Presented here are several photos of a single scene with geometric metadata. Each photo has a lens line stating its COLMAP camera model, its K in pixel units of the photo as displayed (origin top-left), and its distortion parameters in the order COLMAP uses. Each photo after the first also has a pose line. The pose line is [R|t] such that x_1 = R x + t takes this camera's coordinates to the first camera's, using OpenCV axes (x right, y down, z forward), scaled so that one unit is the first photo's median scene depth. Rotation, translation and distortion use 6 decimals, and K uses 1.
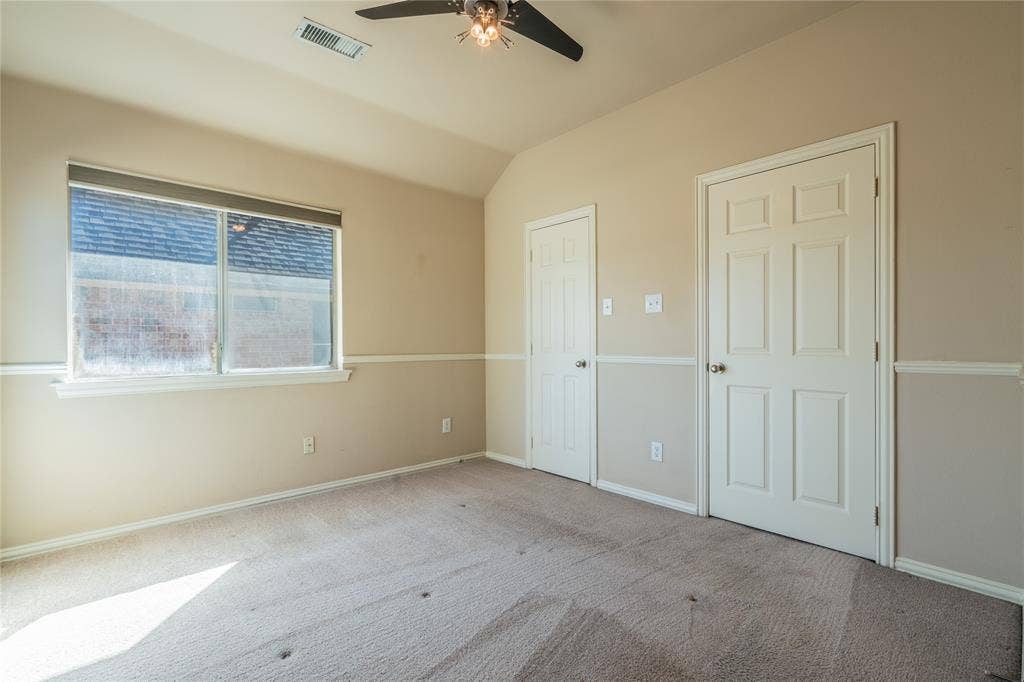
lens RADIAL K [[464.6, 0, 510.3], [0, 464.6, 343.5], [0, 0, 1]] dist [-0.002168, 0.000438]
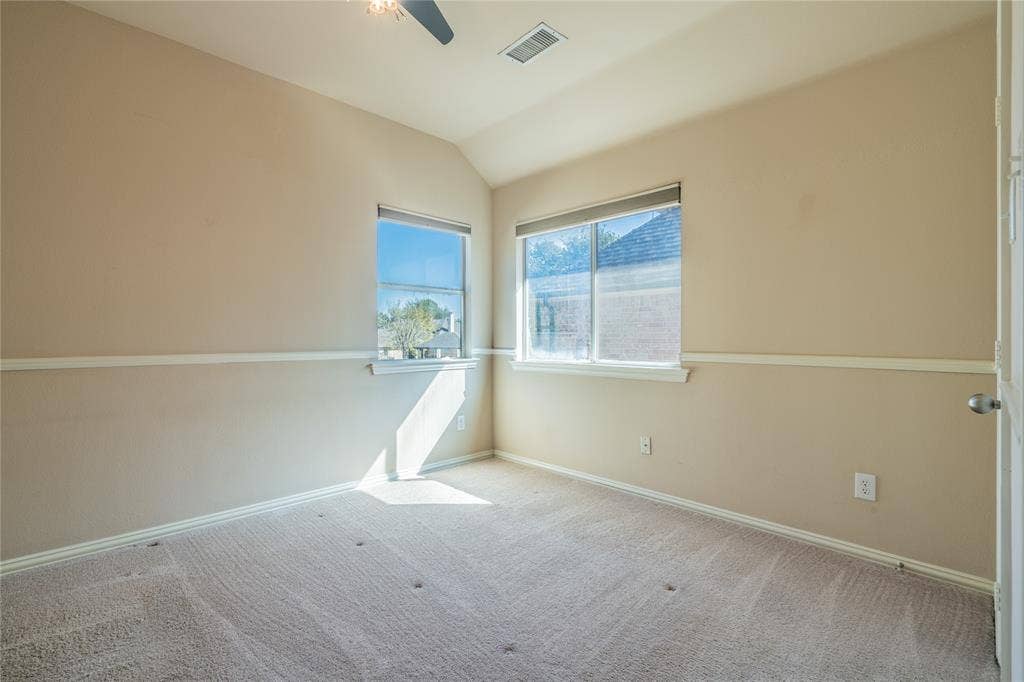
lens RADIAL K [[464.6, 0, 512.6], [0, 464.6, 342.1], [0, 0, 1]] dist [-0.002168, 0.000438]
pose [[0.014958, 0.014061, -0.999789, 0.530532], [0.002650, 0.999897, 0.014102, -0.003440], [0.999885, -0.002861, 0.014919, 0.763516]]
